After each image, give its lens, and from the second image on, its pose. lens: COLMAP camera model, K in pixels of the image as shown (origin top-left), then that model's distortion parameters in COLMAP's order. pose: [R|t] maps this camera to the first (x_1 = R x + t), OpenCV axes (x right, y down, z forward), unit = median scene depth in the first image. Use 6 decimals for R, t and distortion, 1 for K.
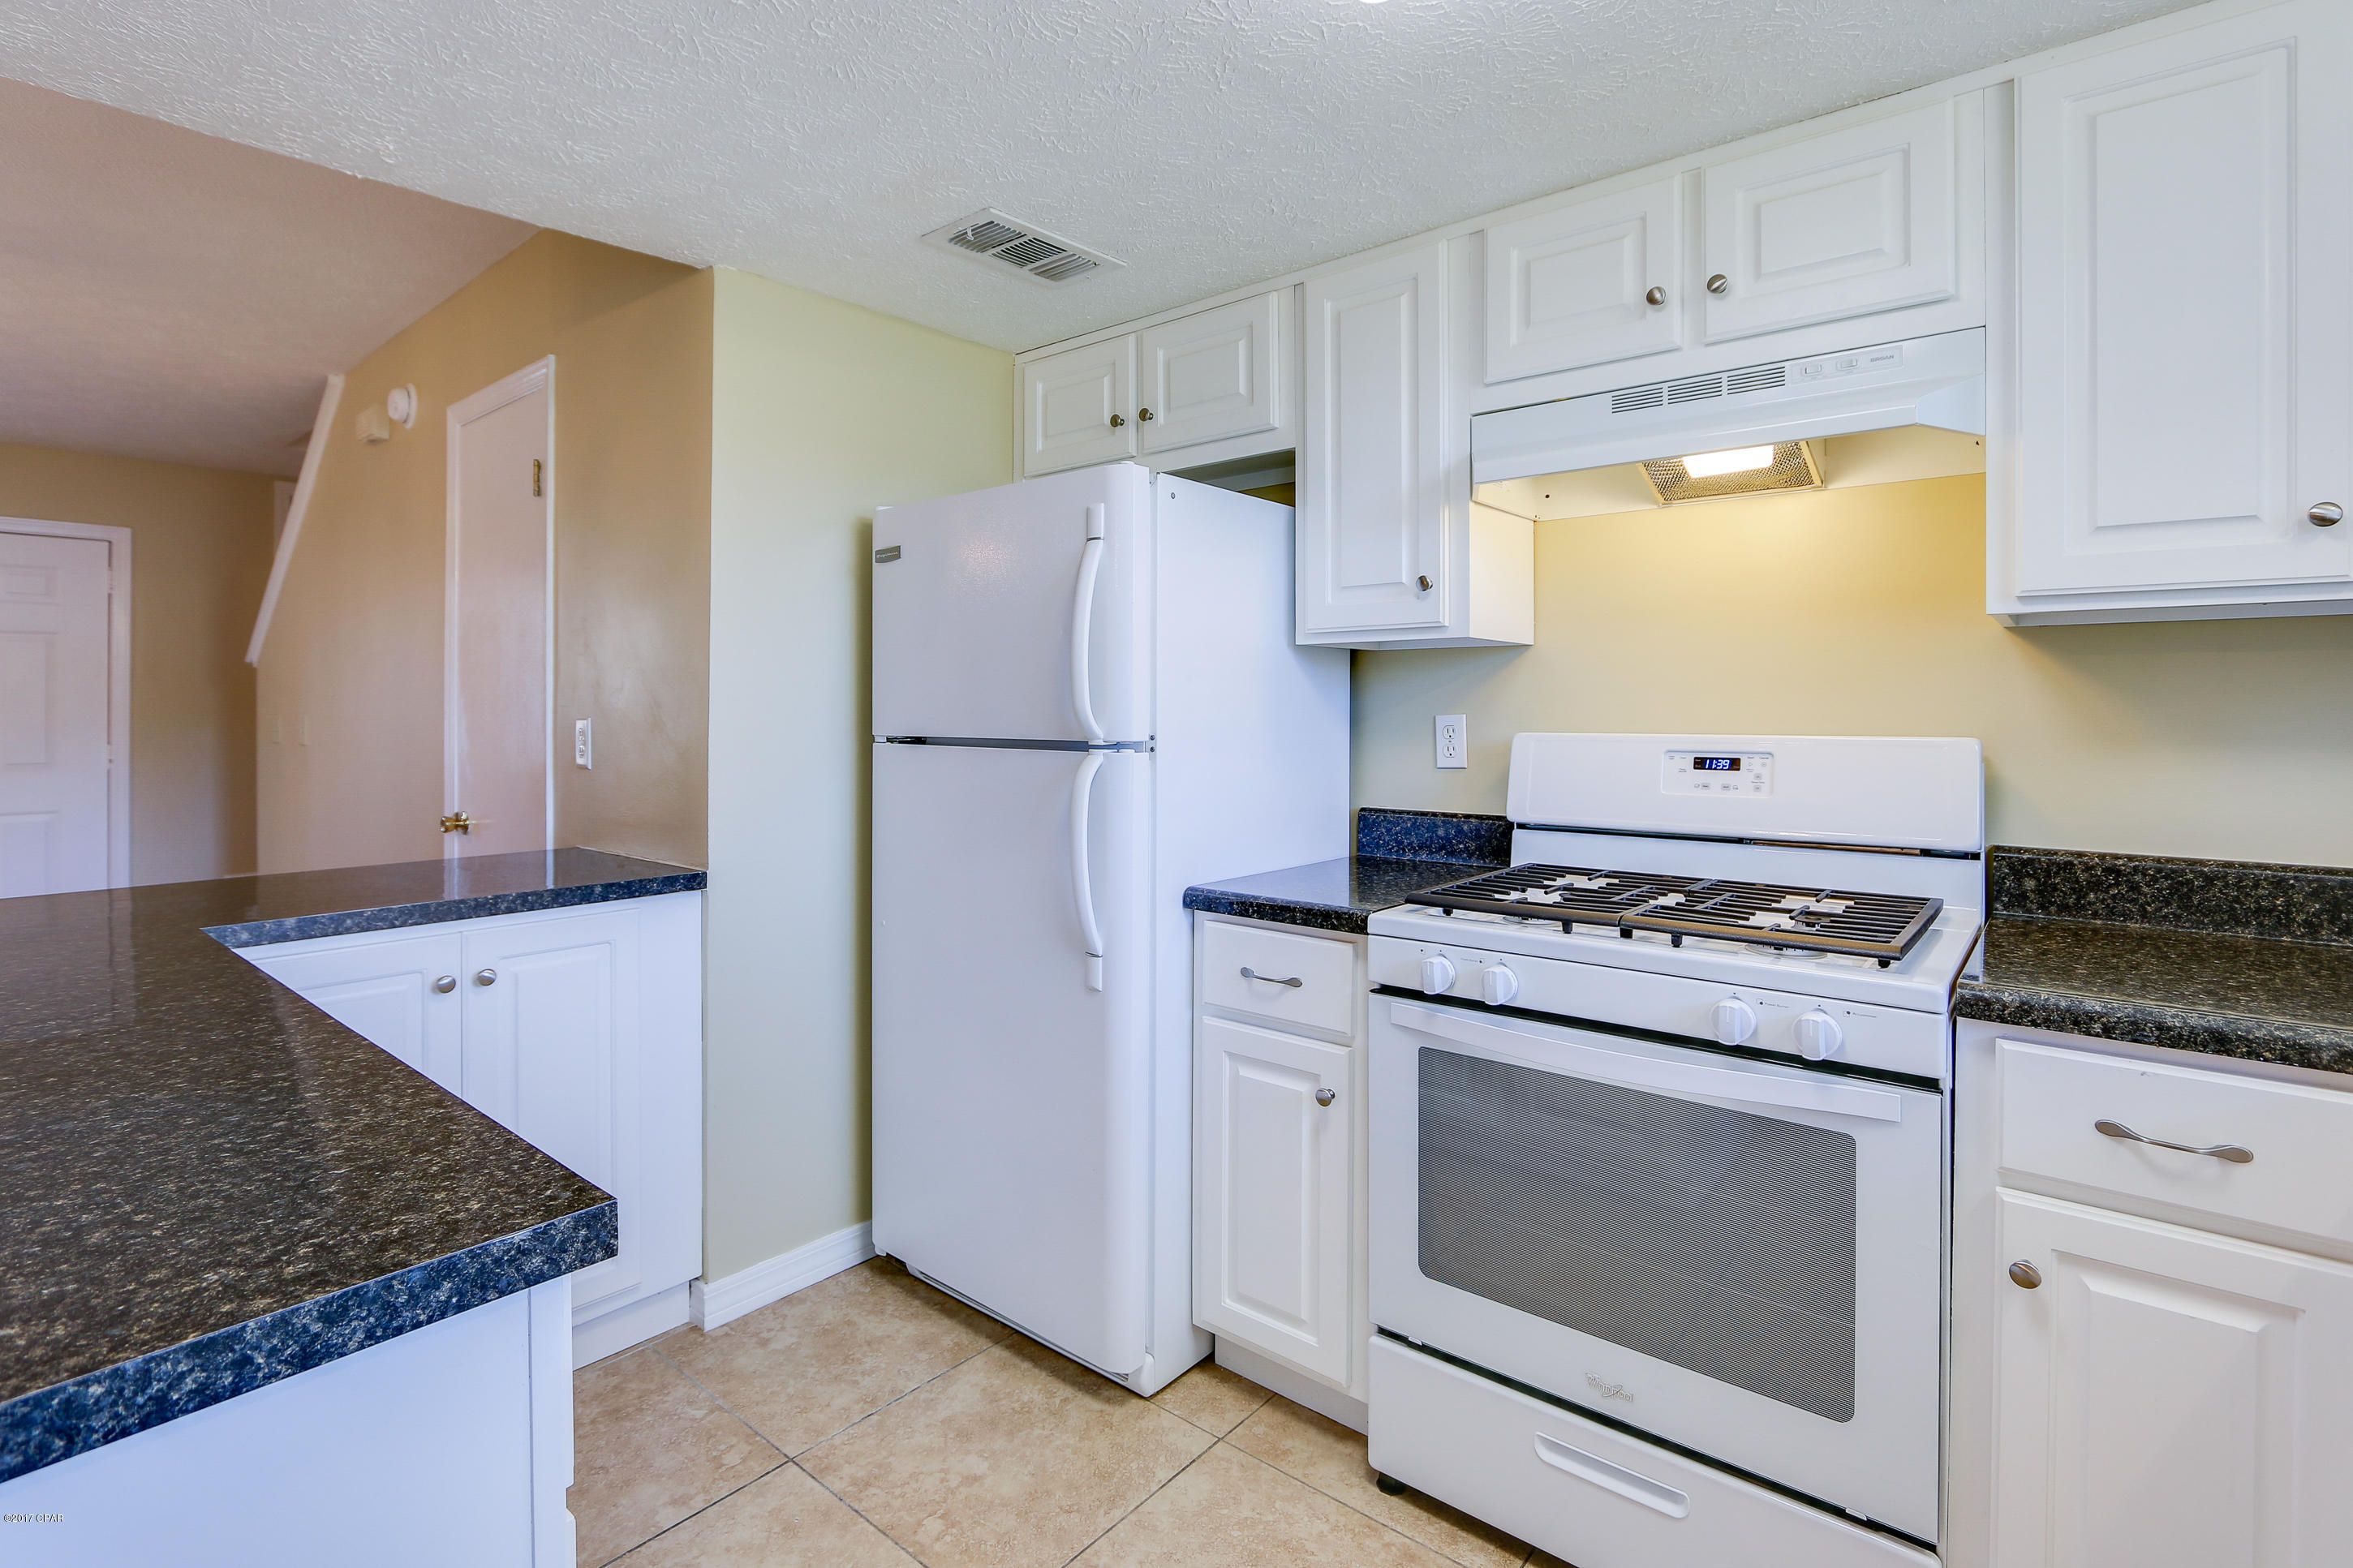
lens RADIAL K [[1105.8, 0, 1169.9], [0, 1105.8, 707.1], [0, 0, 1]] dist [-0.016432, 0.002354]
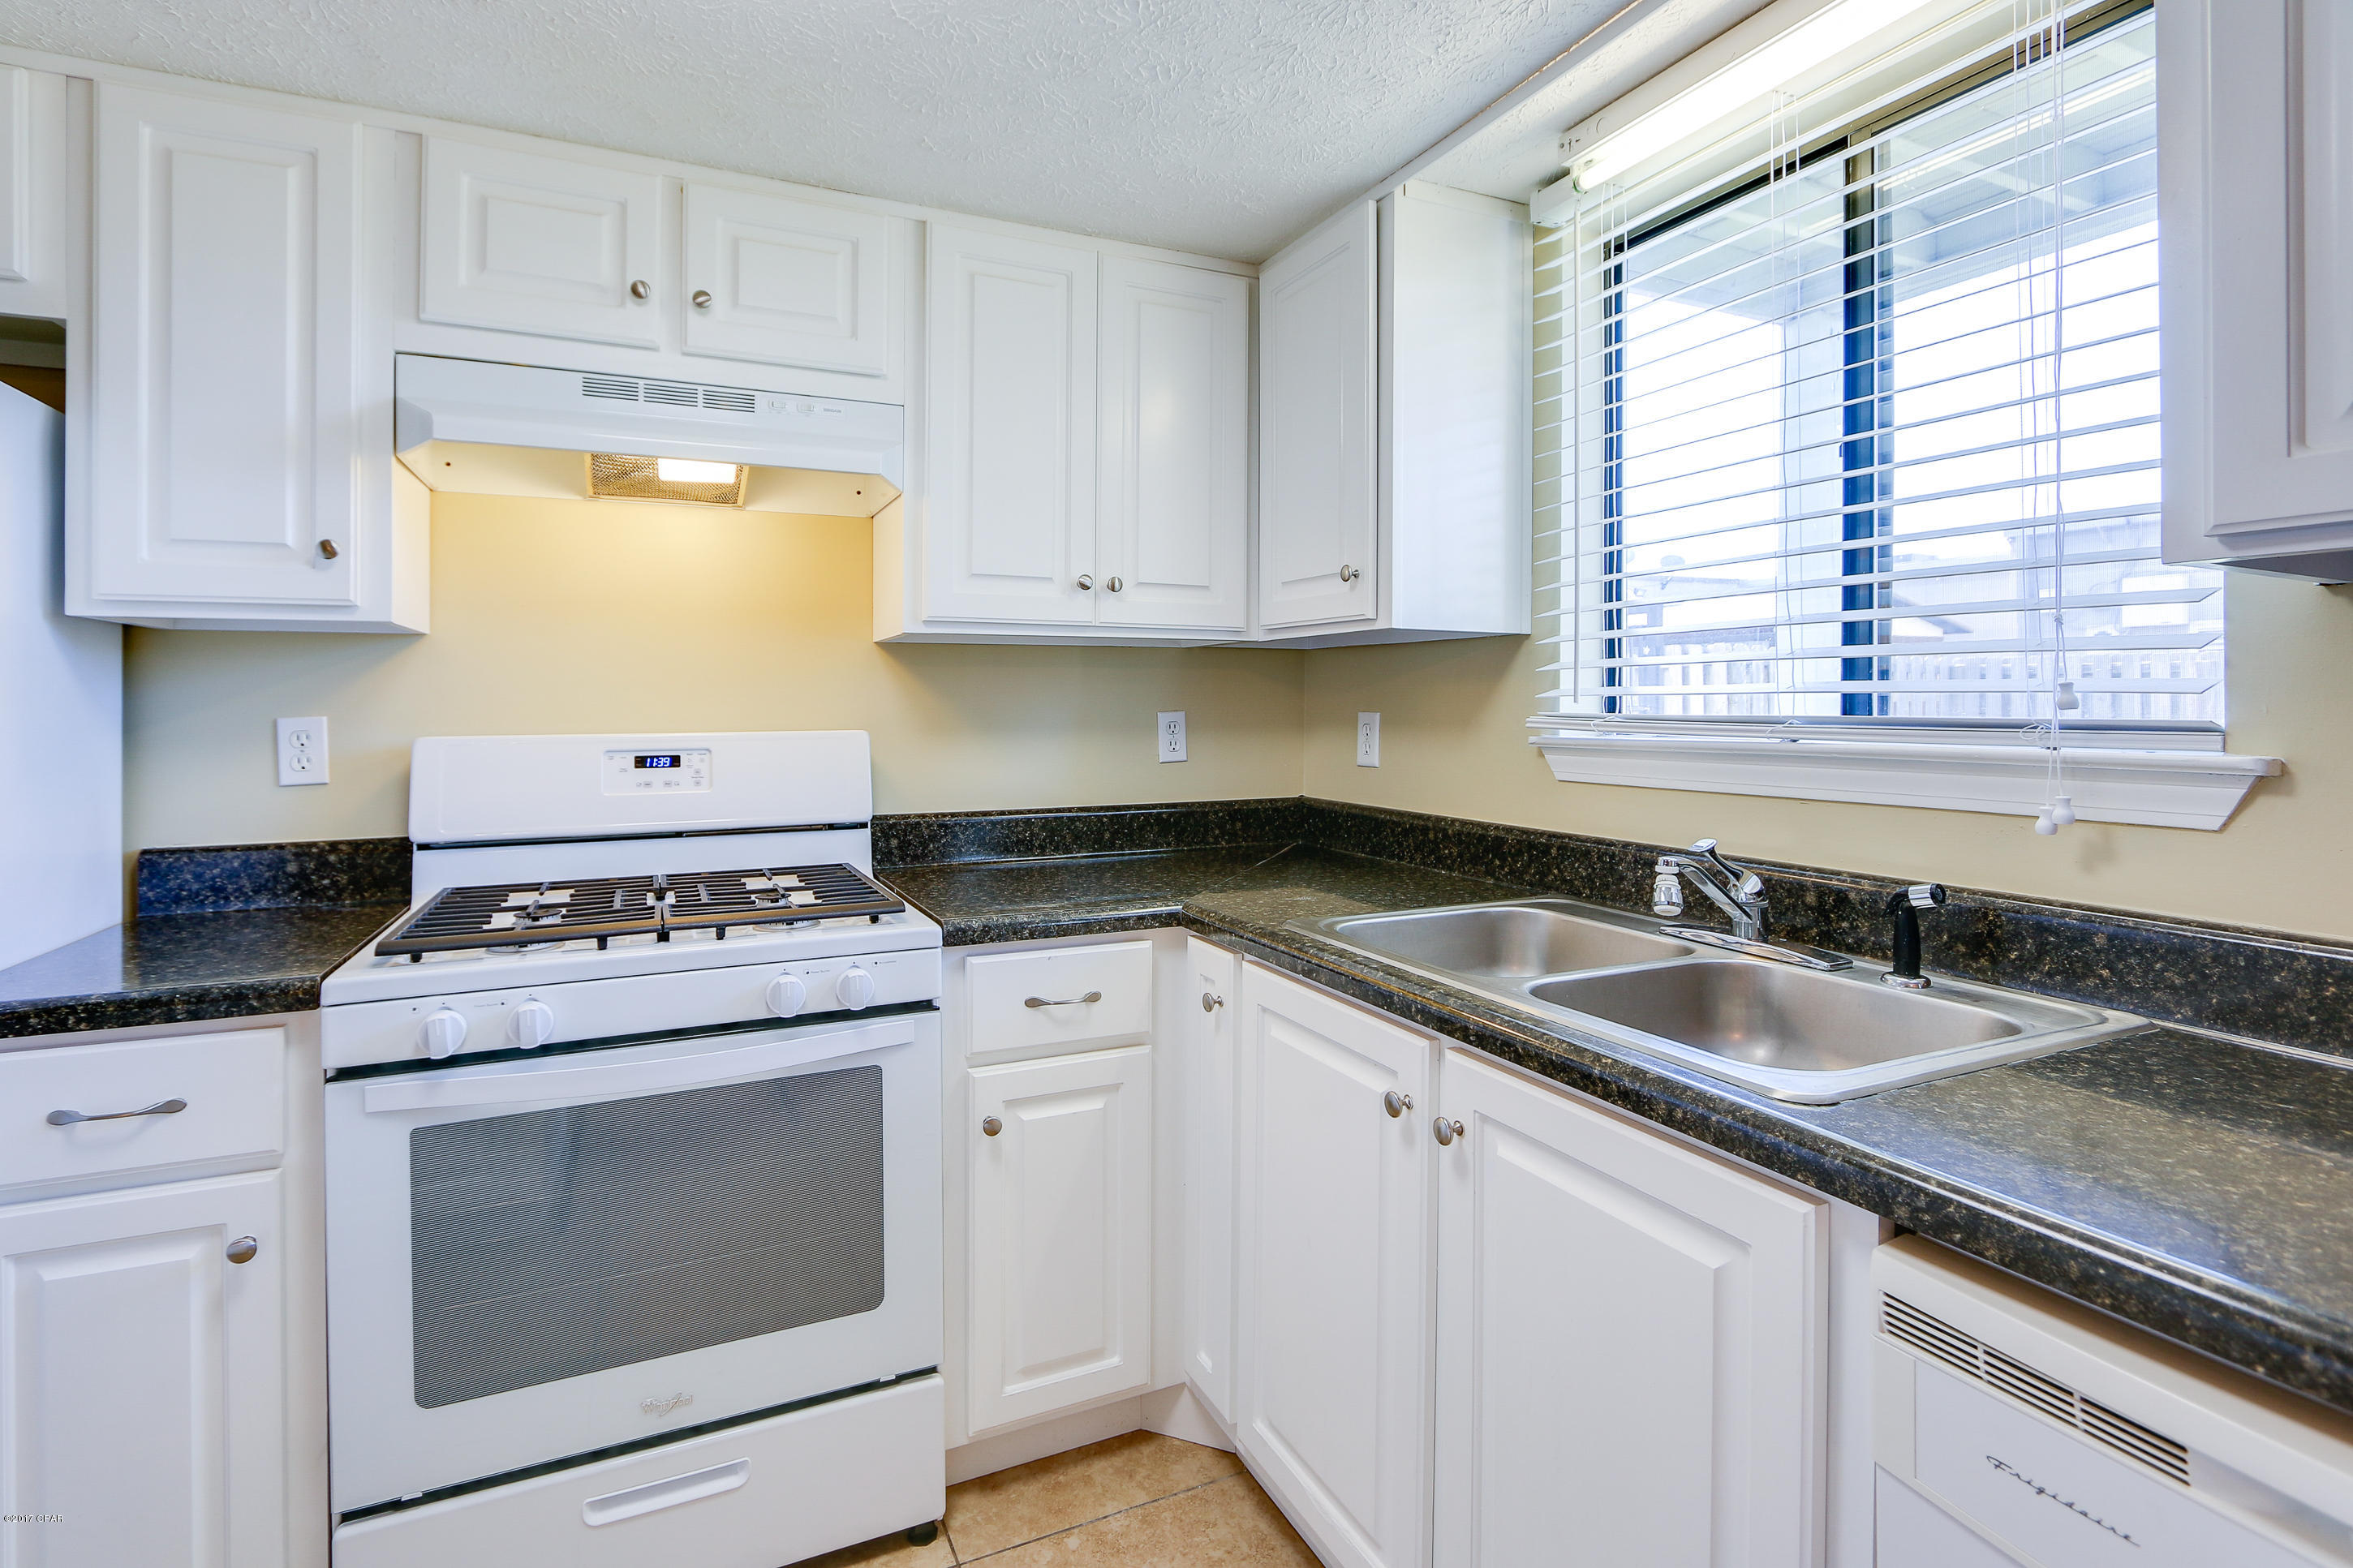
lens RADIAL K [[1112.5, 0, 1152.1], [0, 1112.5, 699.9], [0, 0, 1]] dist [-0.014310, -0.000992]
pose [[0.432040, 0.001683, 0.901853, -0.241091], [0.002467, 0.999992, -0.003048, -0.001363], [-0.901851, 0.003542, 0.432033, 0.149257]]
